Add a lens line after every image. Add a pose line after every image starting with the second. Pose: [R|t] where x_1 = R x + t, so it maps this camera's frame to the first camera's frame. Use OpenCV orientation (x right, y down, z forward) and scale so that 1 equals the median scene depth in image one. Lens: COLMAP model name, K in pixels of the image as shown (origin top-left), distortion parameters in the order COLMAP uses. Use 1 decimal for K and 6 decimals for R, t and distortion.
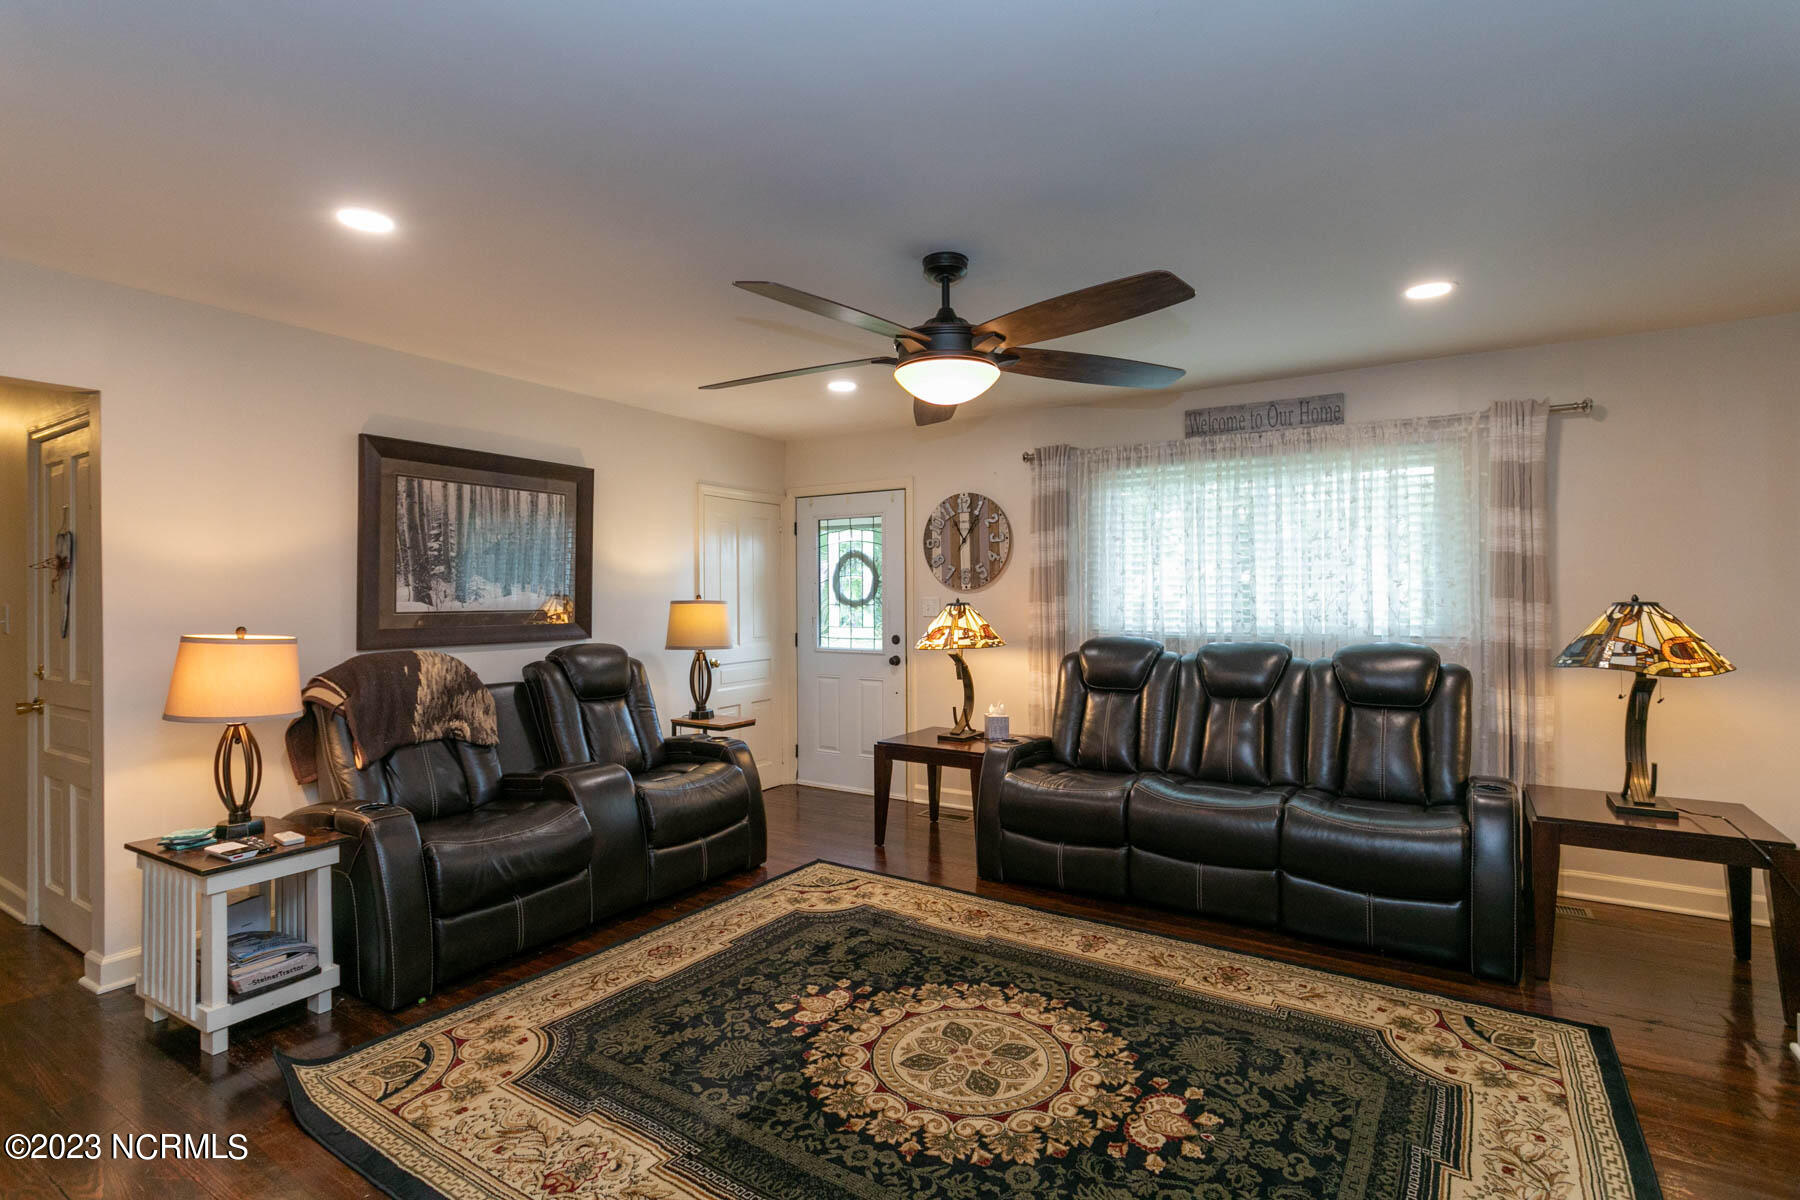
lens RADIAL K [[847.0, 0, 901.0], [0, 847.0, 586.0], [0, 0, 1]] dist [0.001311, 0.000664]
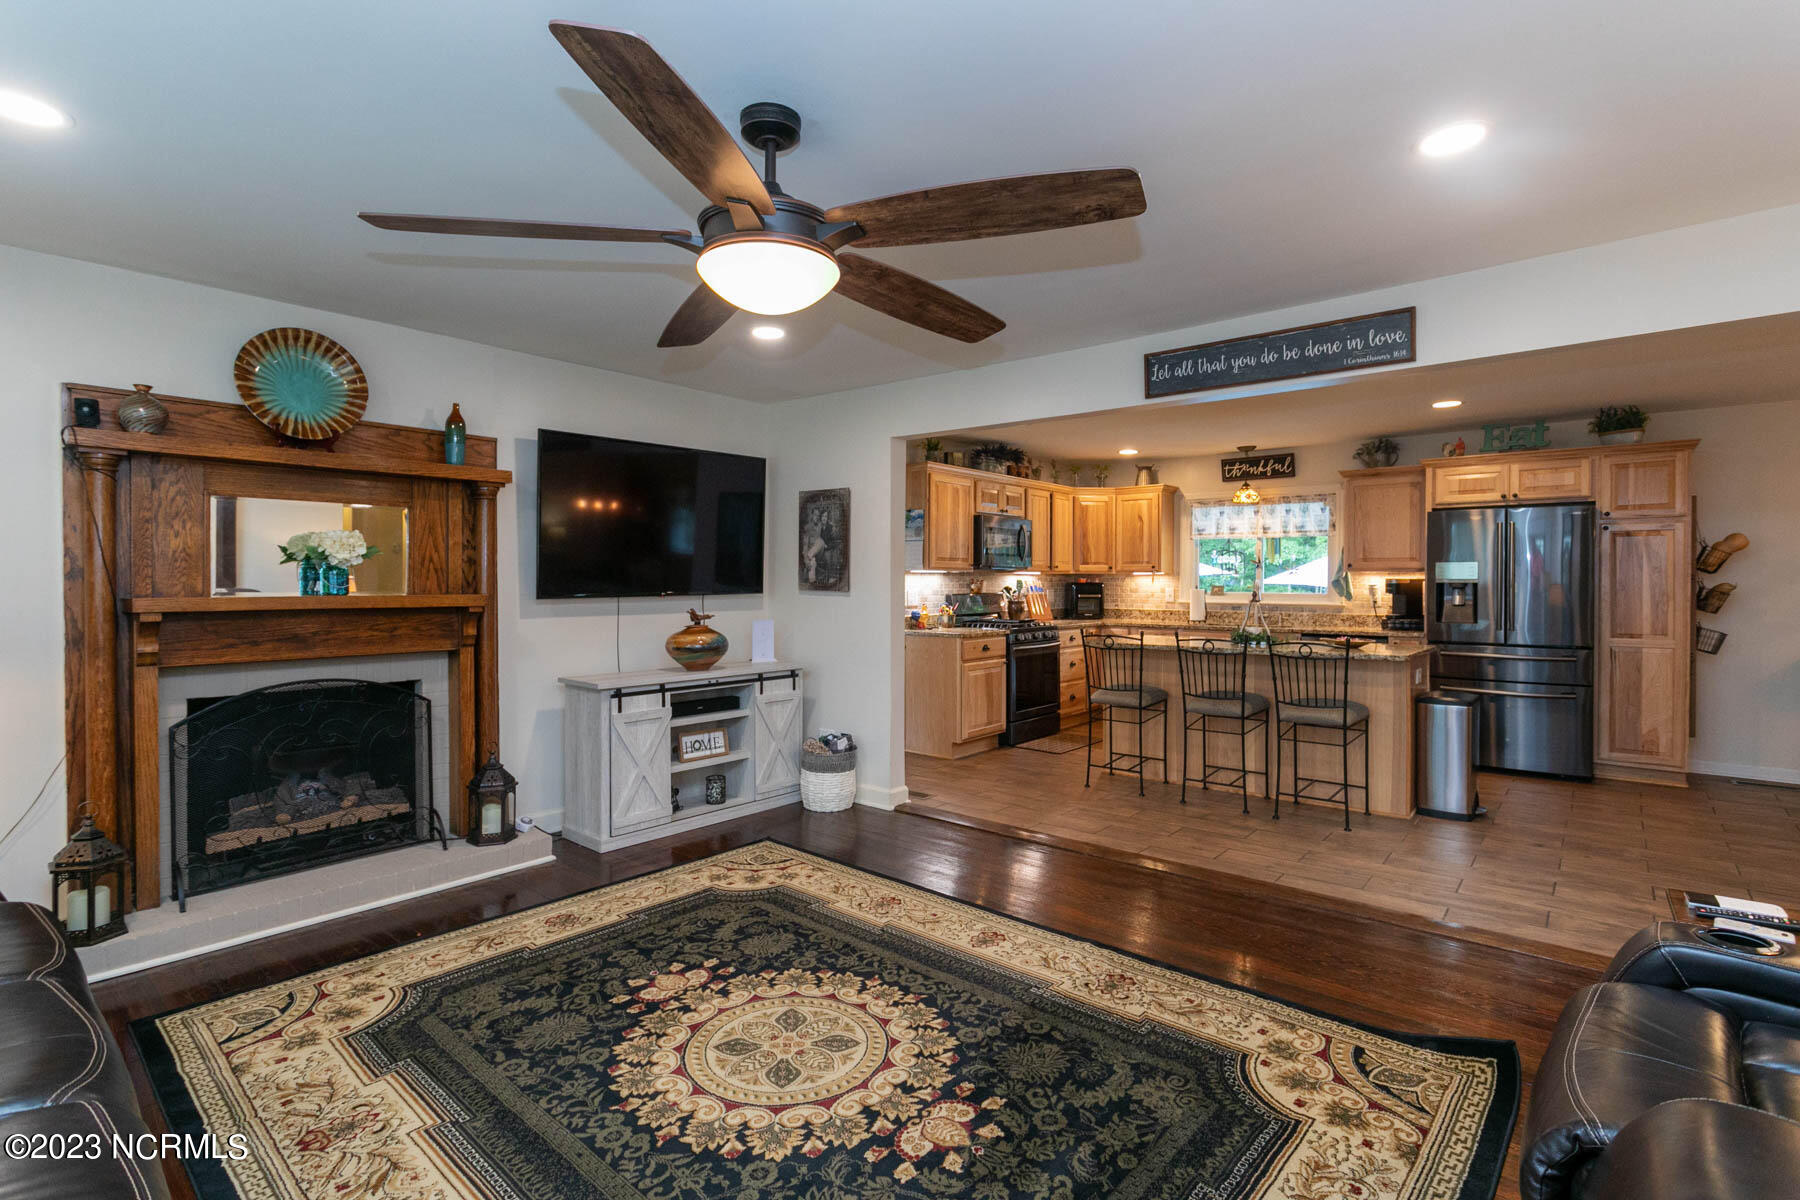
lens RADIAL K [[847.0, 0, 901.4], [0, 847.0, 587.4], [0, 0, 1]] dist [0.001311, 0.000664]
pose [[-0.990693, 0.003407, 0.136072, -0.131941], [0.002552, 0.999976, -0.006458, 0.027243], [-0.136091, -0.006050, -0.990678, 1.408570]]
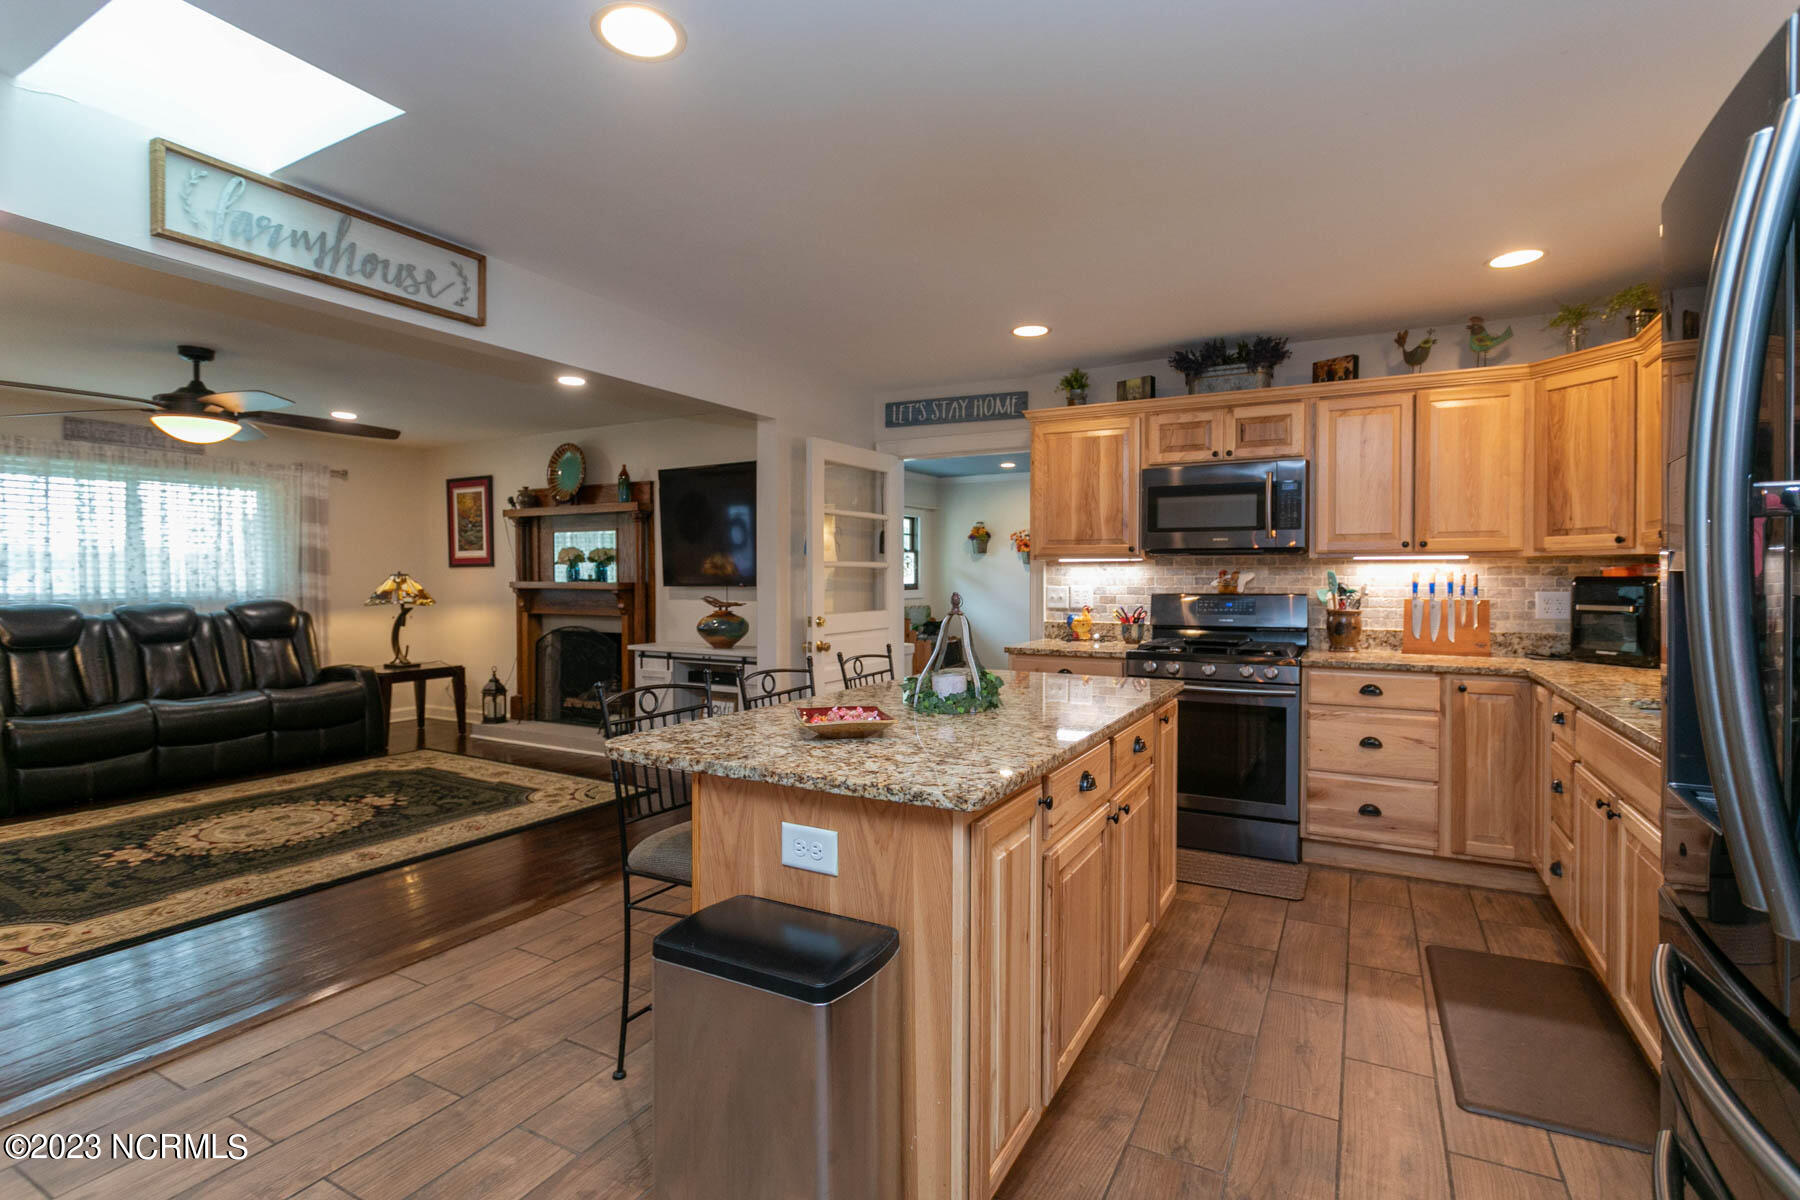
lens RADIAL K [[847.0, 0, 903.7], [0, 847.0, 590.4], [0, 0, 1]] dist [0.001311, 0.000664]
pose [[-0.064920, -0.012305, 0.997815, -1.291110], [-0.013468, 0.999844, 0.011453, 0.015774], [-0.997800, -0.012695, -0.065075, -0.155348]]
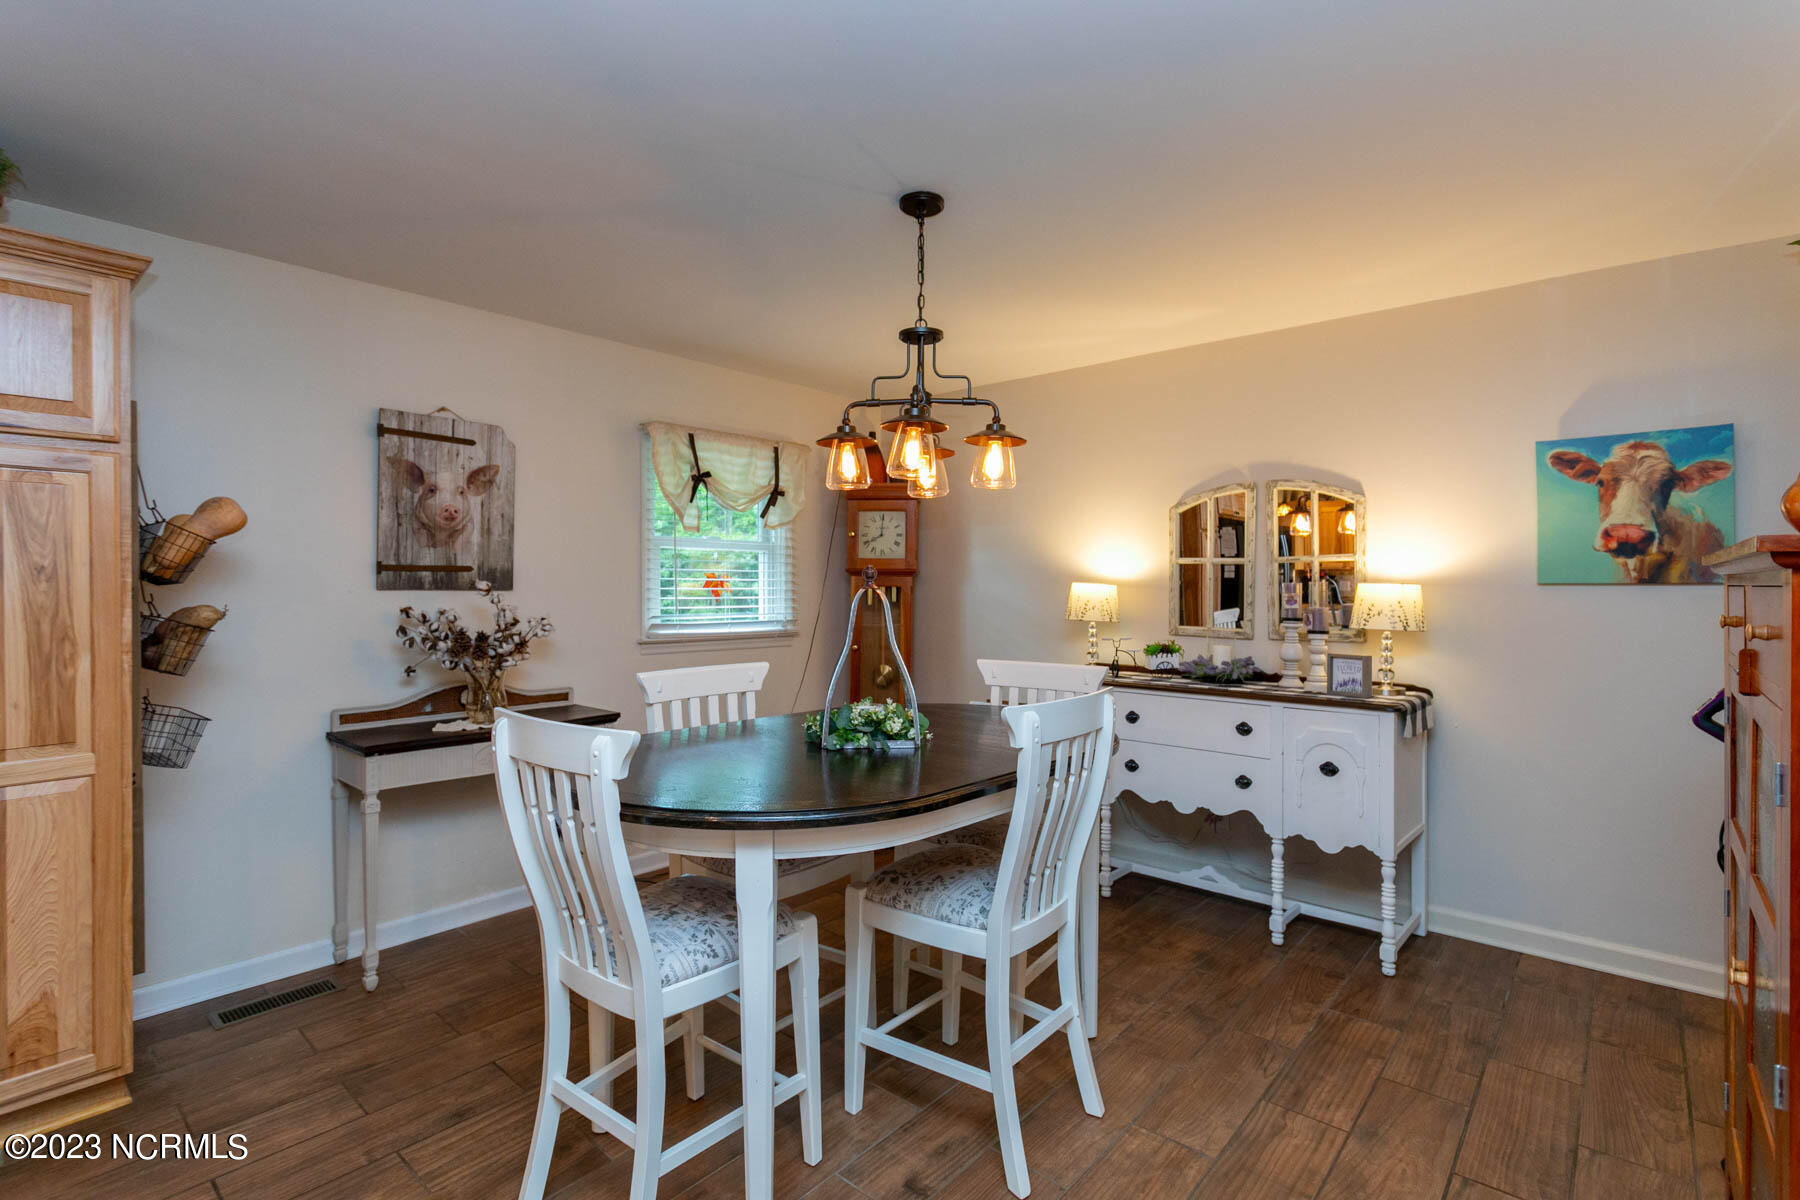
lens RADIAL K [[847.0, 0, 909.0], [0, 847.0, 592.1], [0, 0, 1]] dist [0.001311, 0.000664]
pose [[-0.146951, 0.009150, -0.989101, -0.811474], [0.016269, 0.999844, 0.006832, 0.006645], [0.989010, -0.015087, -0.147077, 0.338193]]
